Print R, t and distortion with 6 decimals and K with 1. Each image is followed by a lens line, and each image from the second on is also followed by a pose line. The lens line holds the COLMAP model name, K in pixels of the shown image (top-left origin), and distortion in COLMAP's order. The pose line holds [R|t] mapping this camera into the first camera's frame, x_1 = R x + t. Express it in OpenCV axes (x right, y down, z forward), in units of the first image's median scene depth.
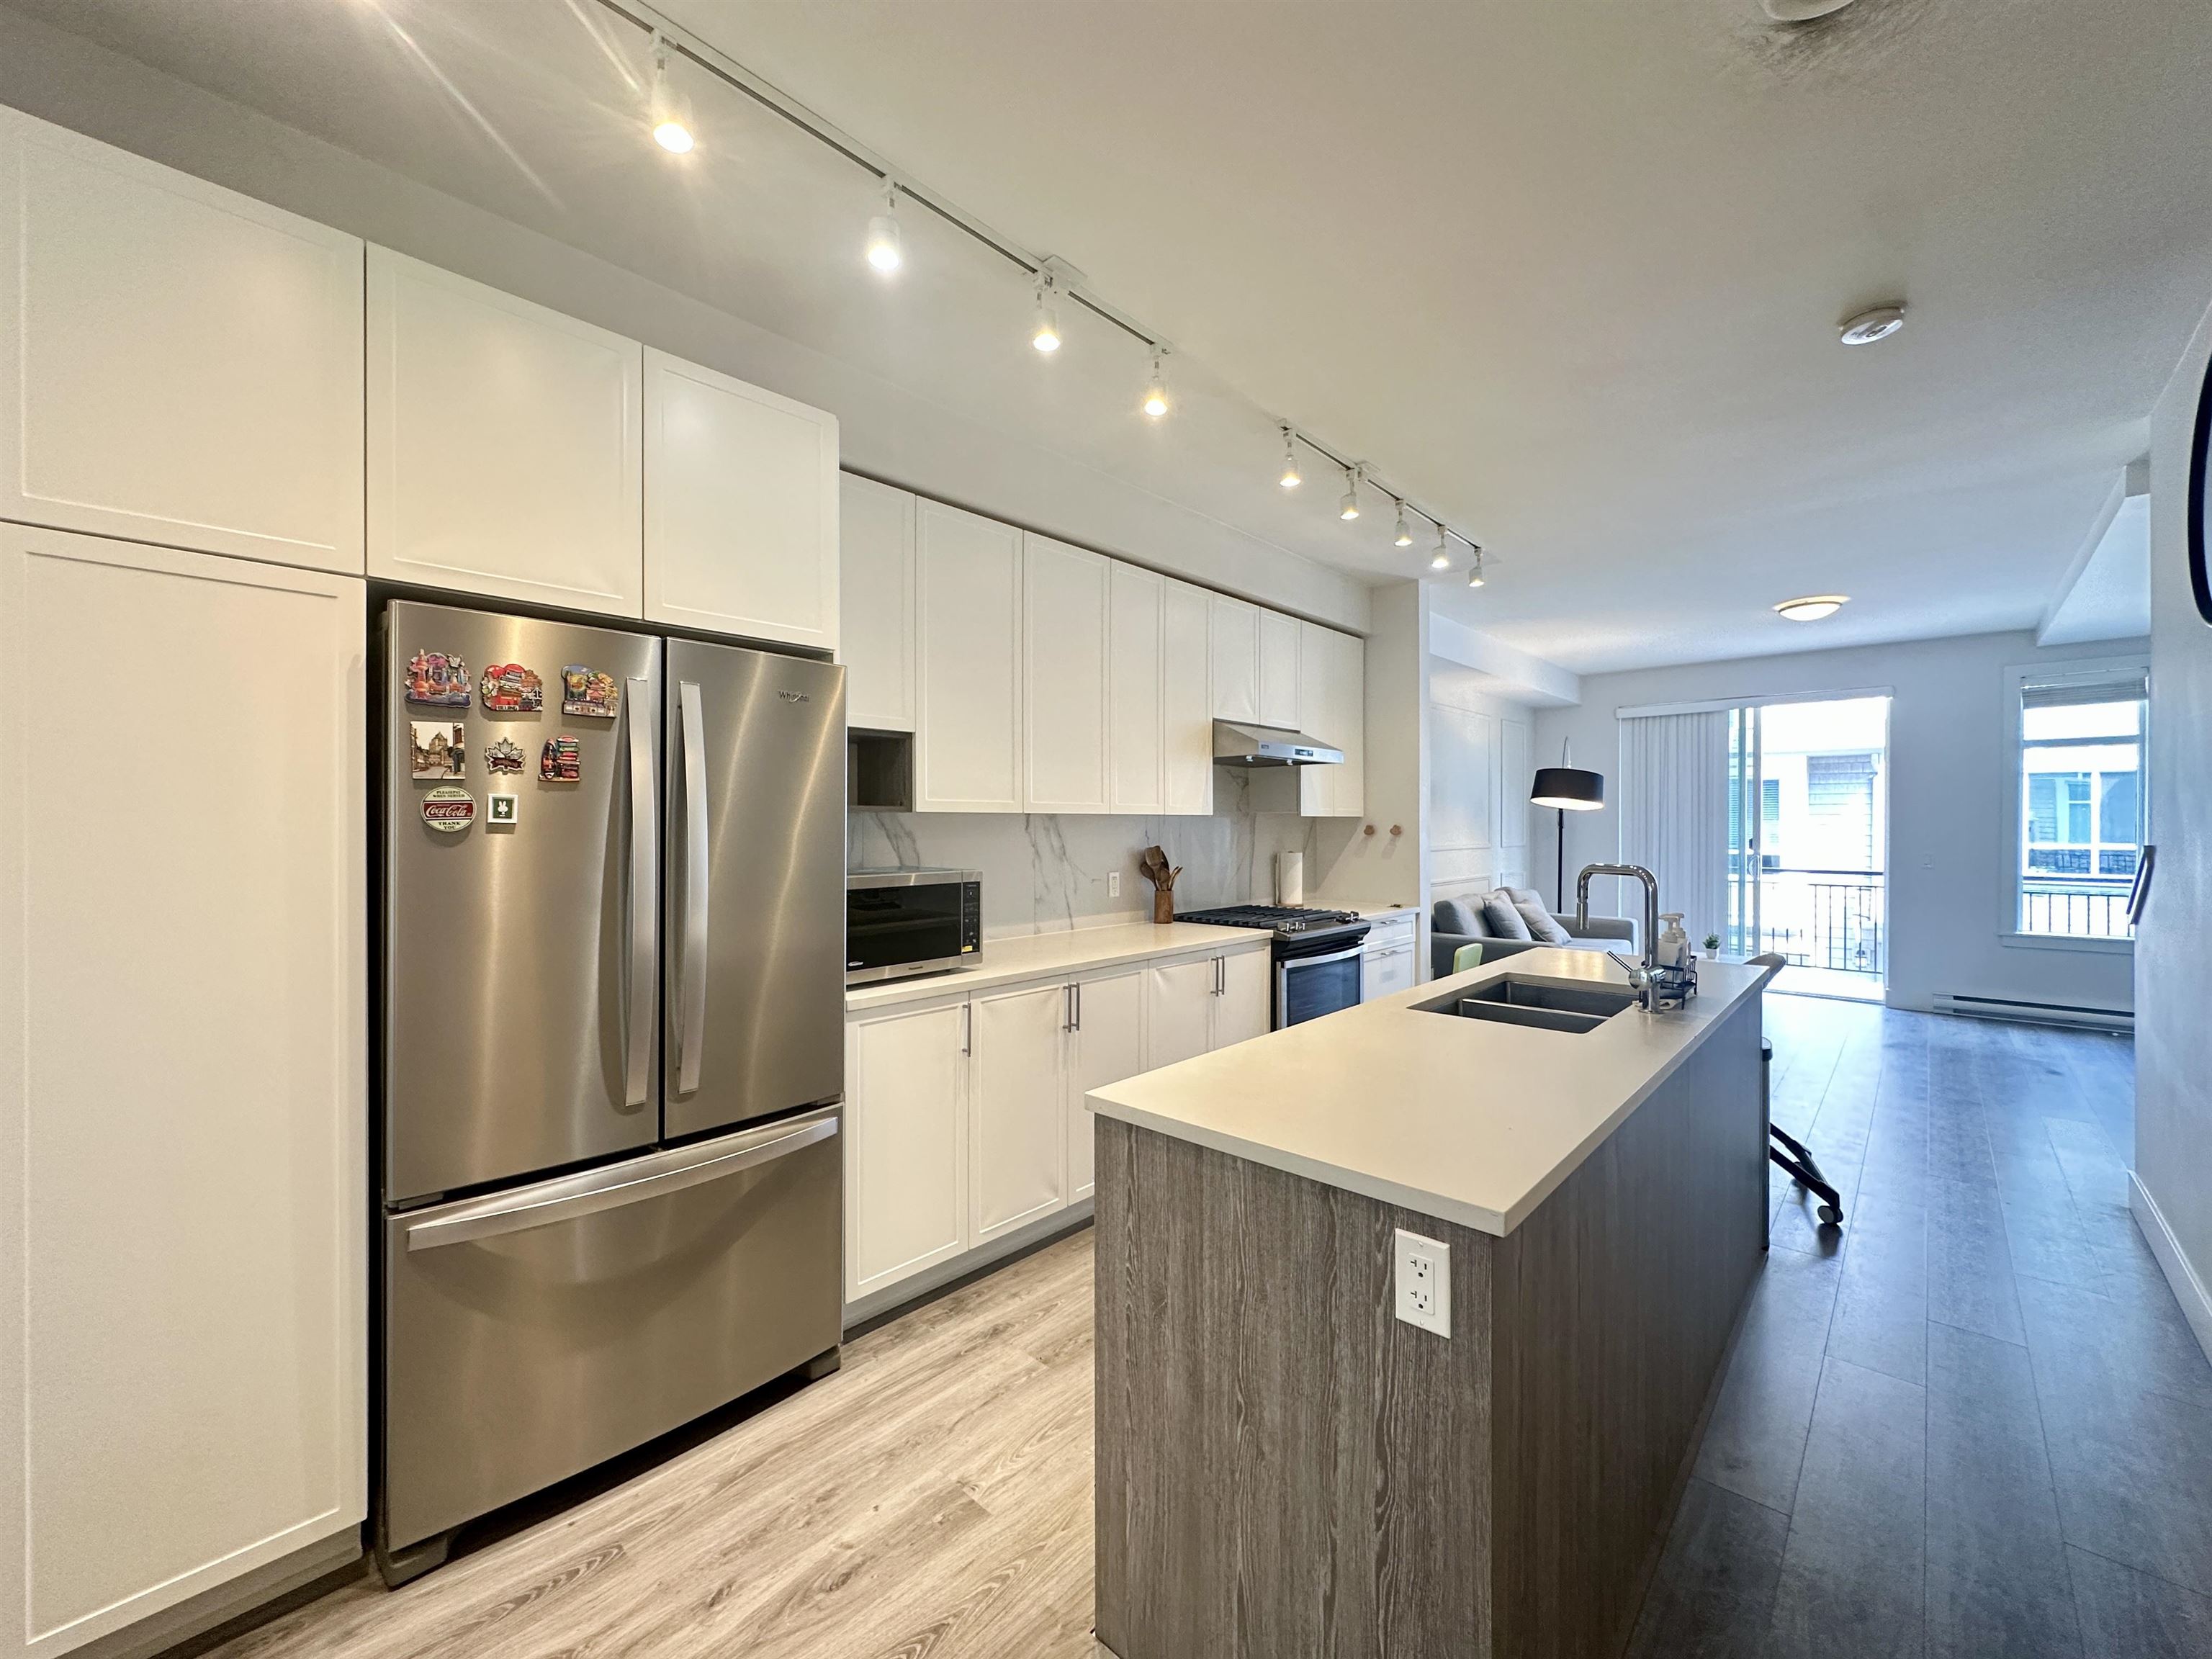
lens RADIAL K [[880.9, 0, 1102.8], [0, 880.9, 826.4], [0, 0, 1]] dist [-0.002248, 0.000583]
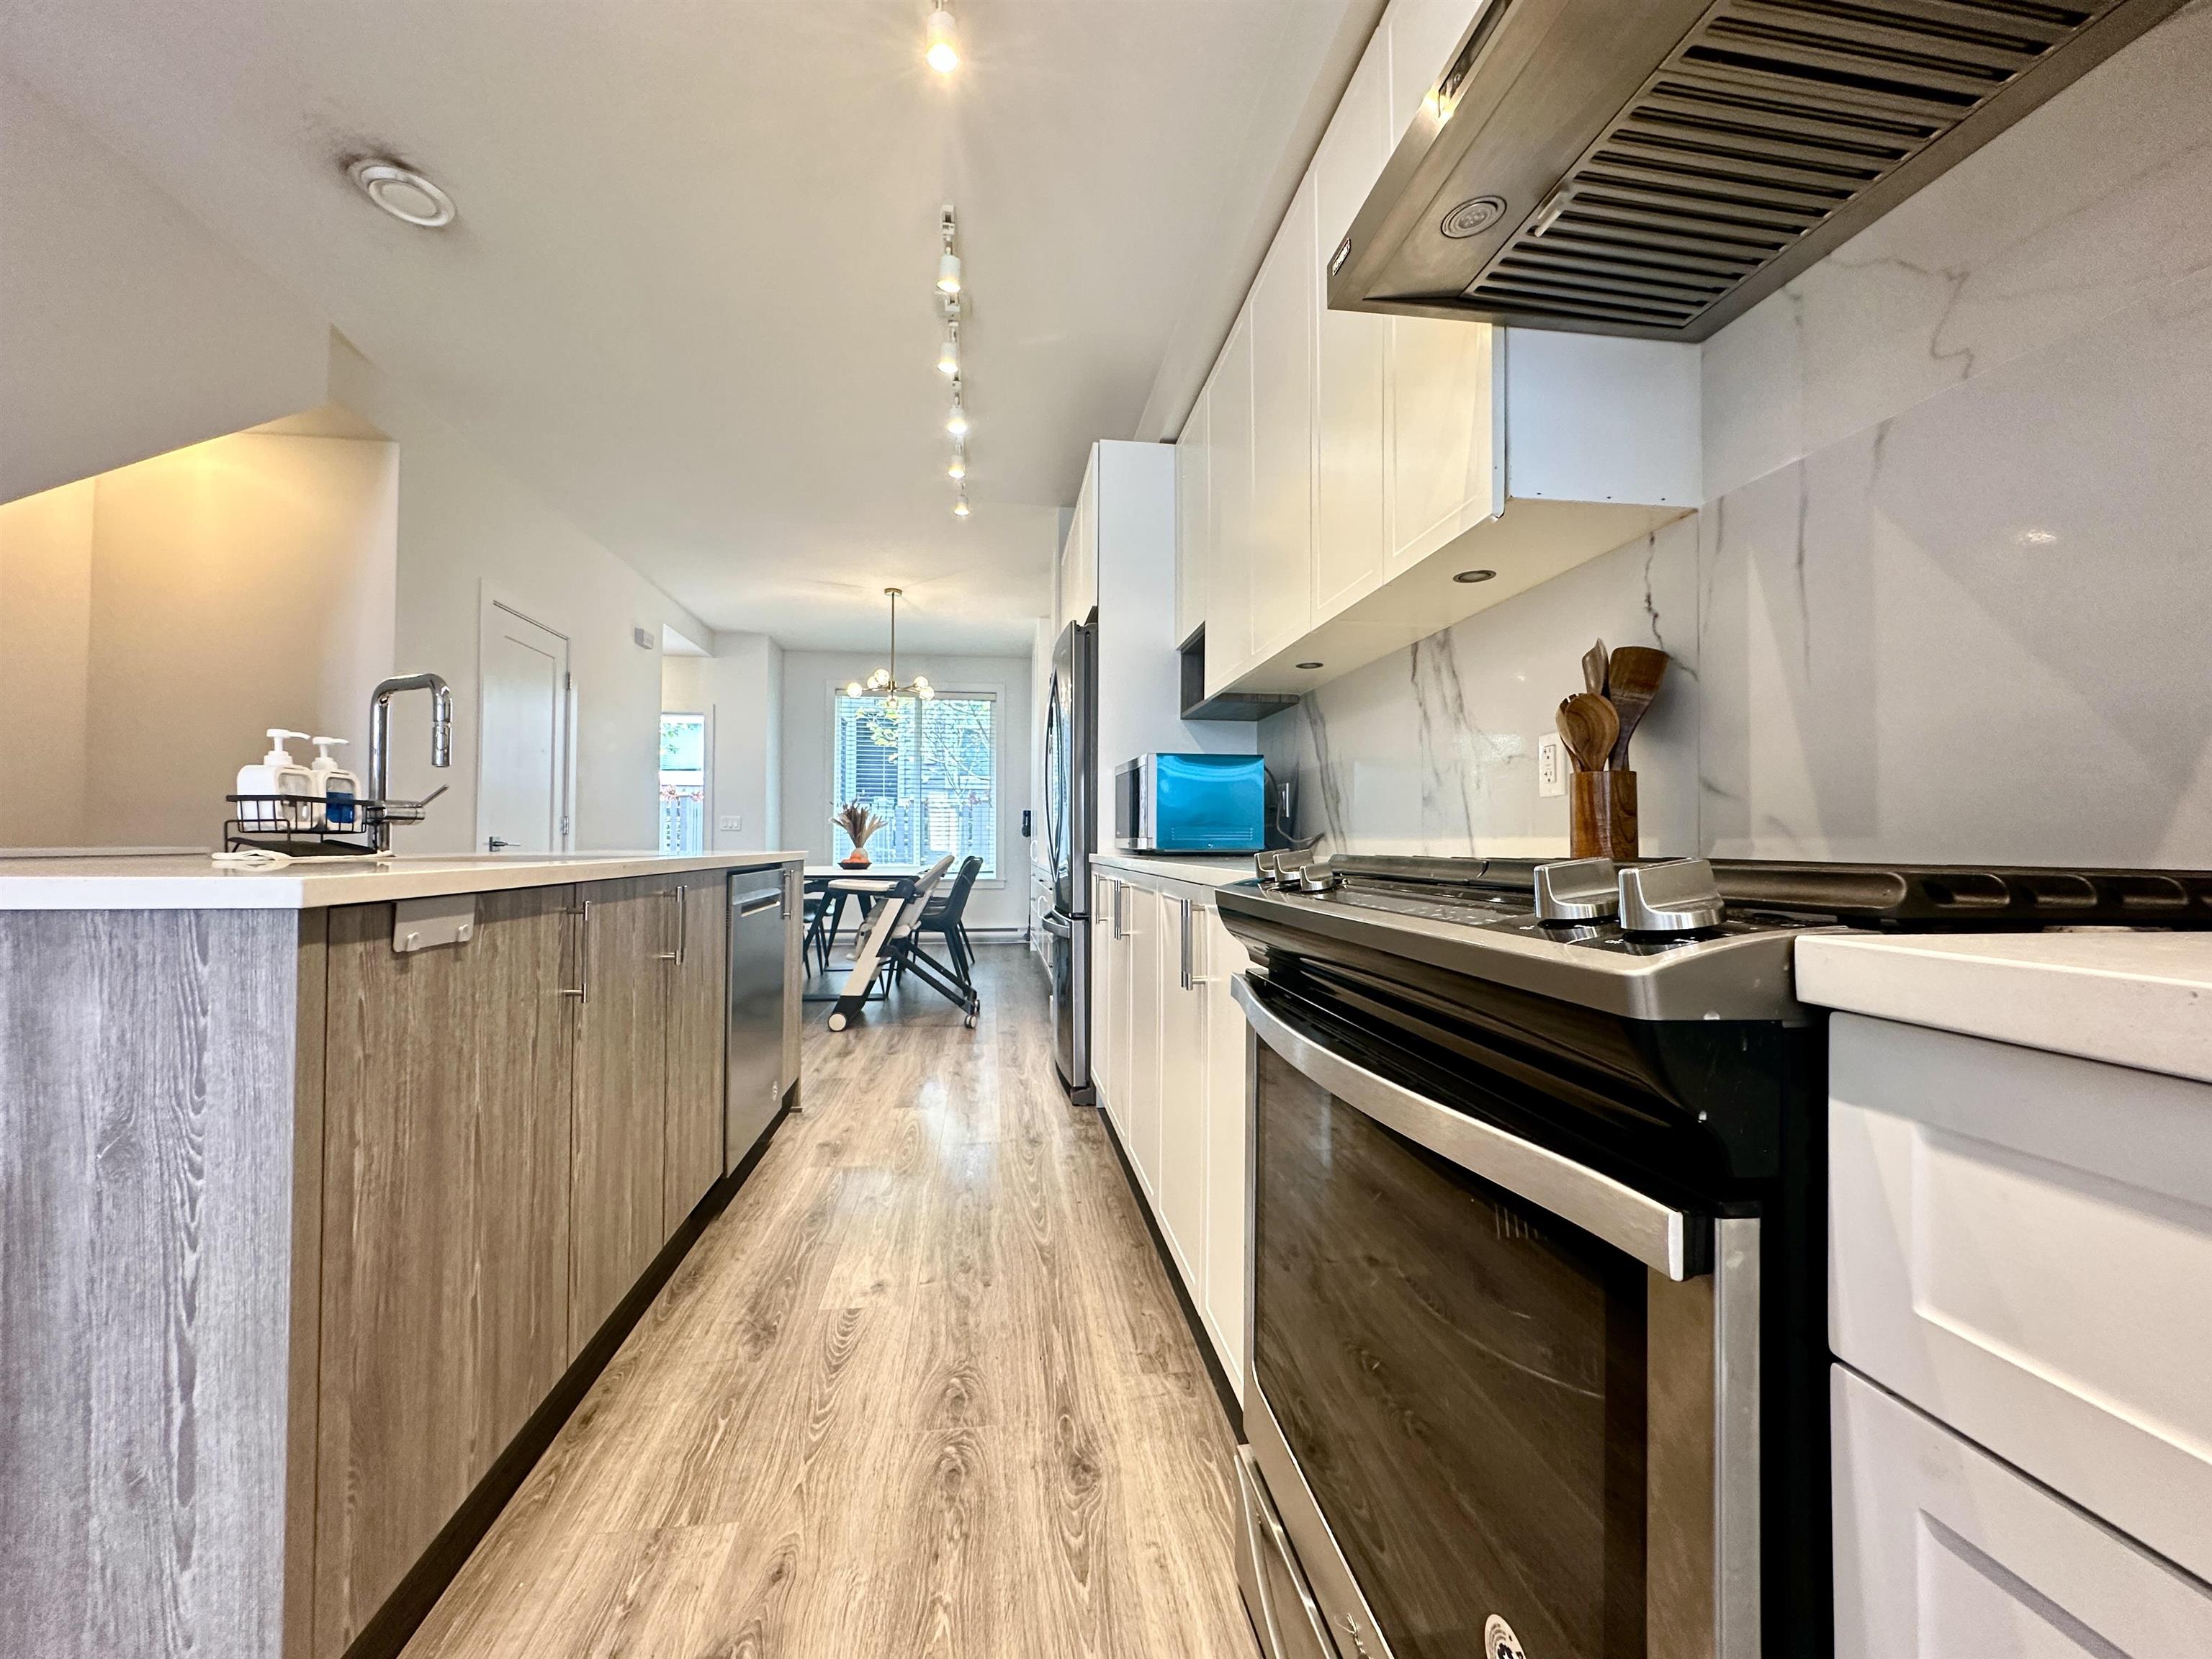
lens RADIAL K [[880.9, 0, 1106.4], [0, 880.9, 823.1], [0, 0, 1]] dist [-0.002248, 0.000583]
pose [[-0.628765, -0.020428, -0.777327, 0.710356], [-0.008371, 0.999775, -0.019503, 0.161571], [0.777550, -0.005755, -0.628795, 1.737839]]
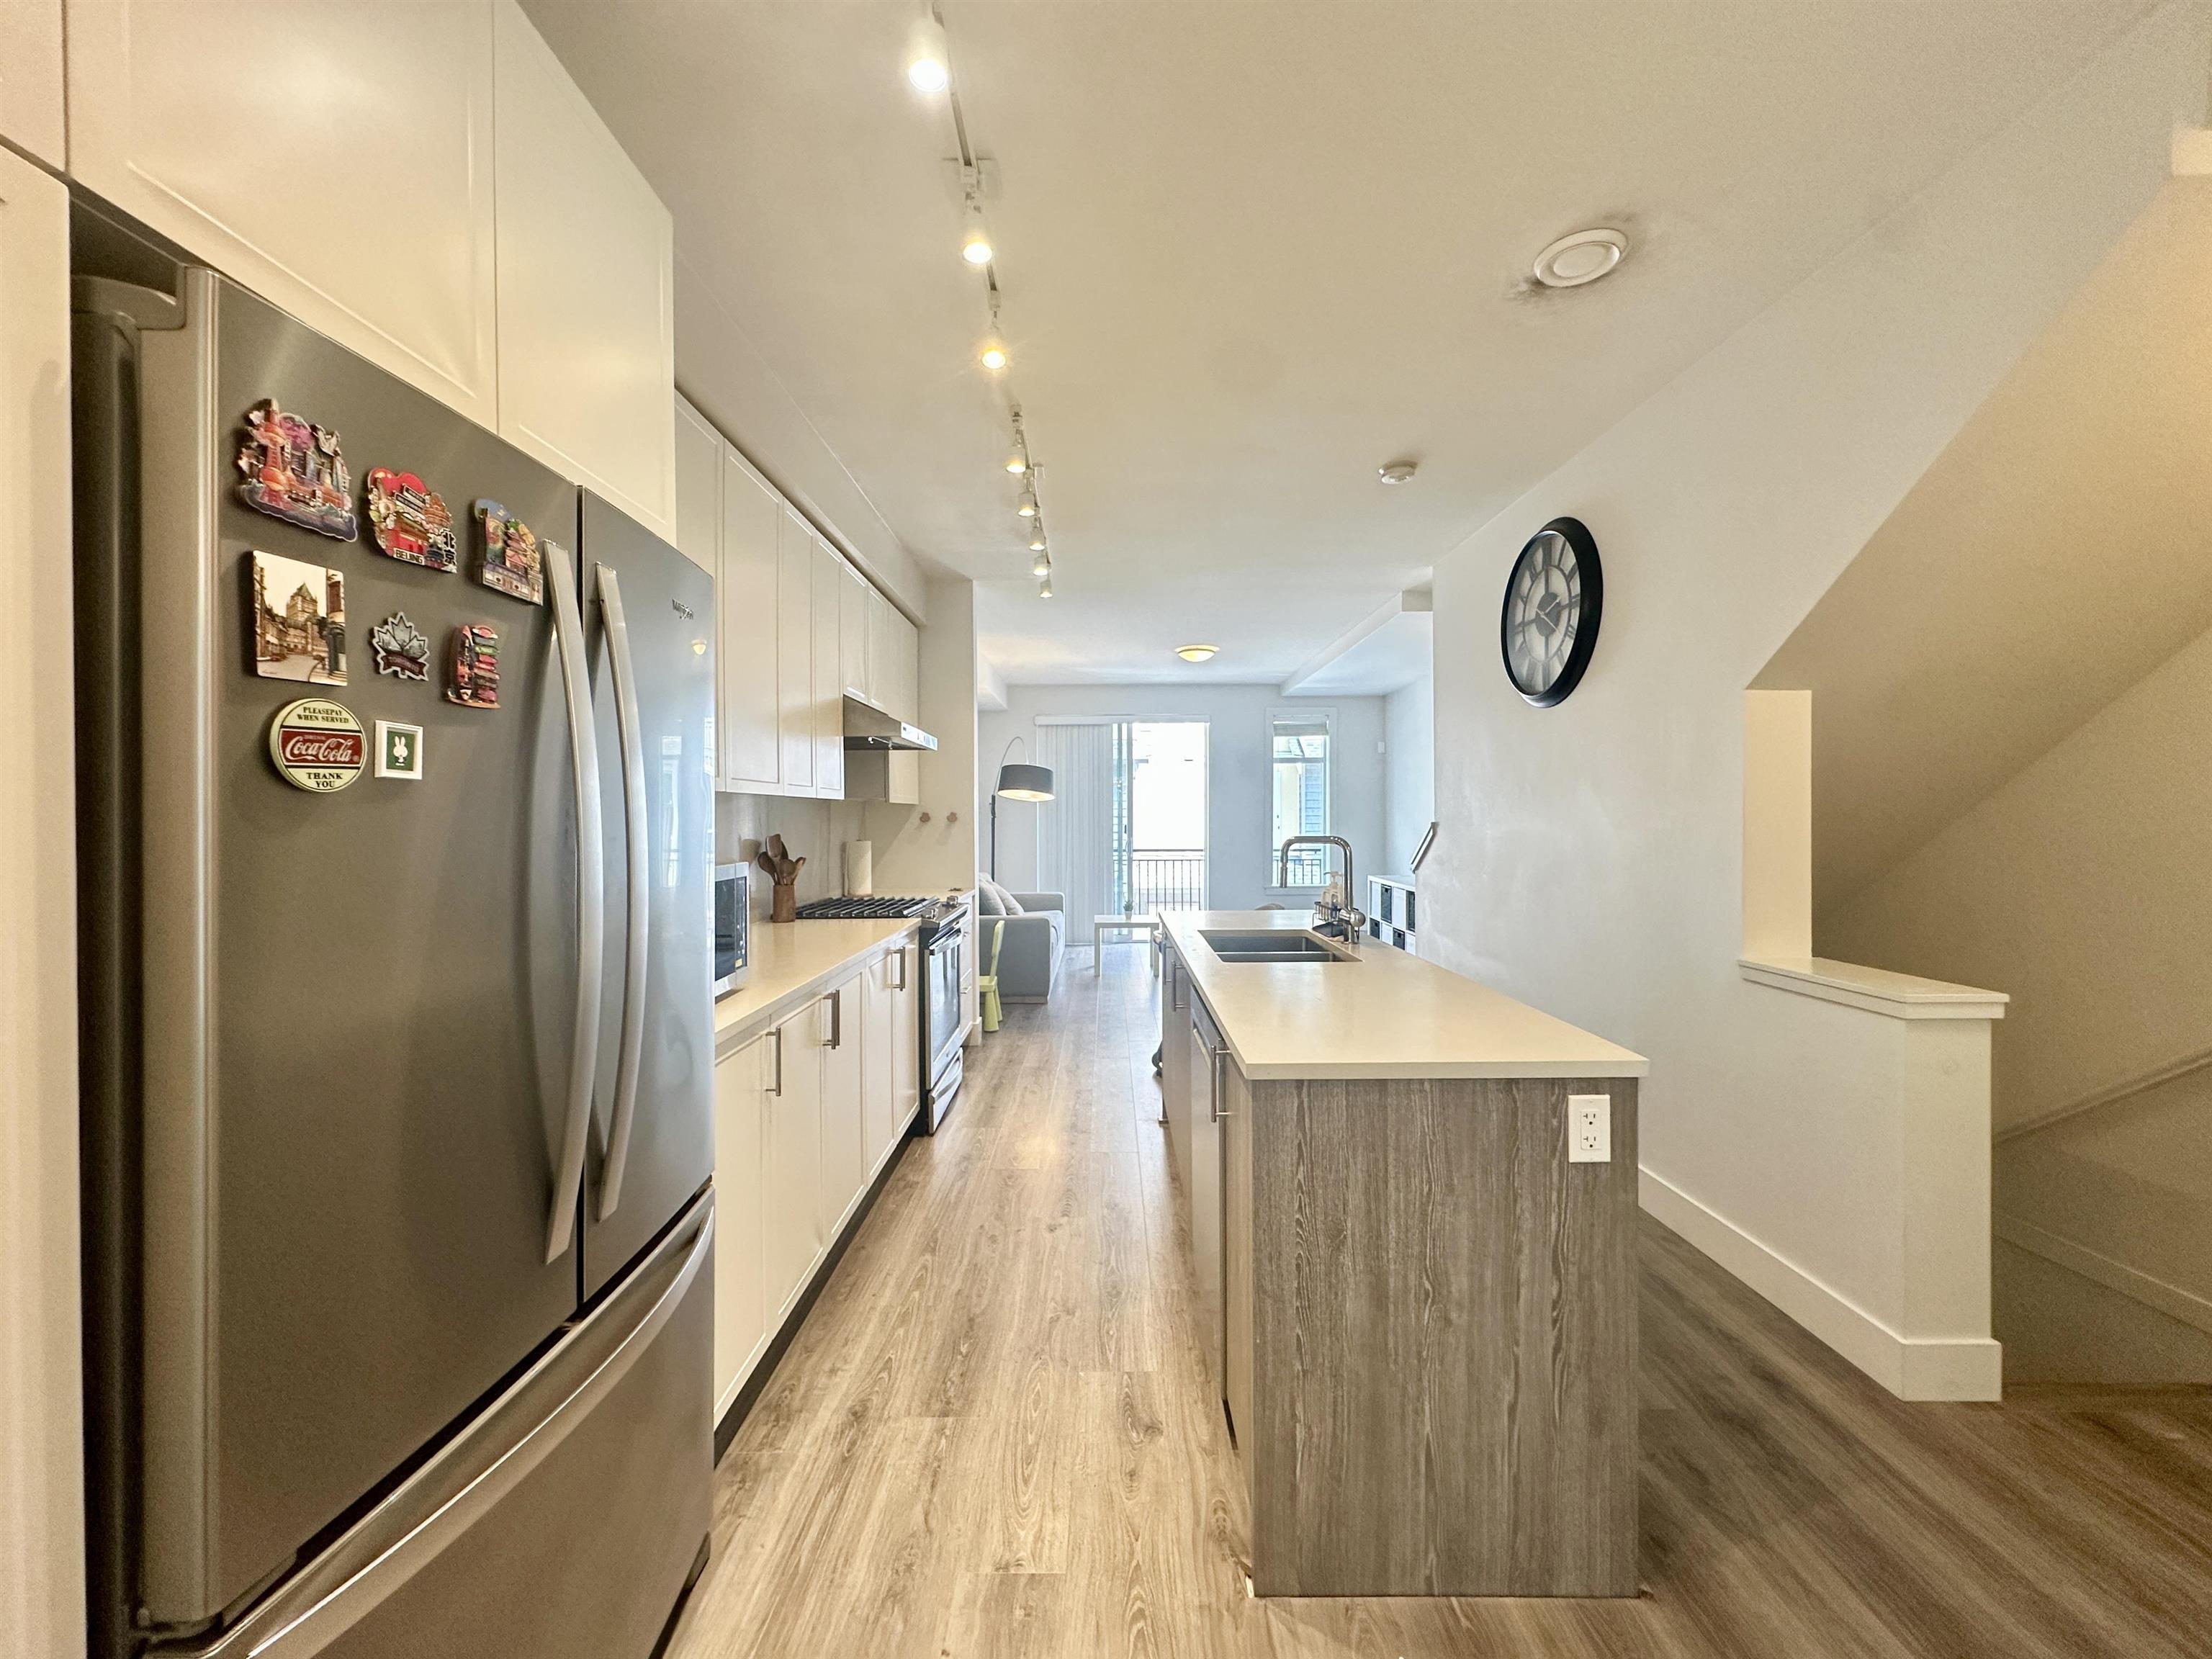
lens RADIAL K [[880.9, 0, 1104.1], [0, 880.9, 825.7], [0, 0, 1]] dist [-0.002248, 0.000583]
pose [[0.730057, -0.009905, 0.683315, -0.488591], [0.006497, 0.999950, 0.007554, 0.014812], [-0.683355, -0.001076, 0.730085, 0.227923]]
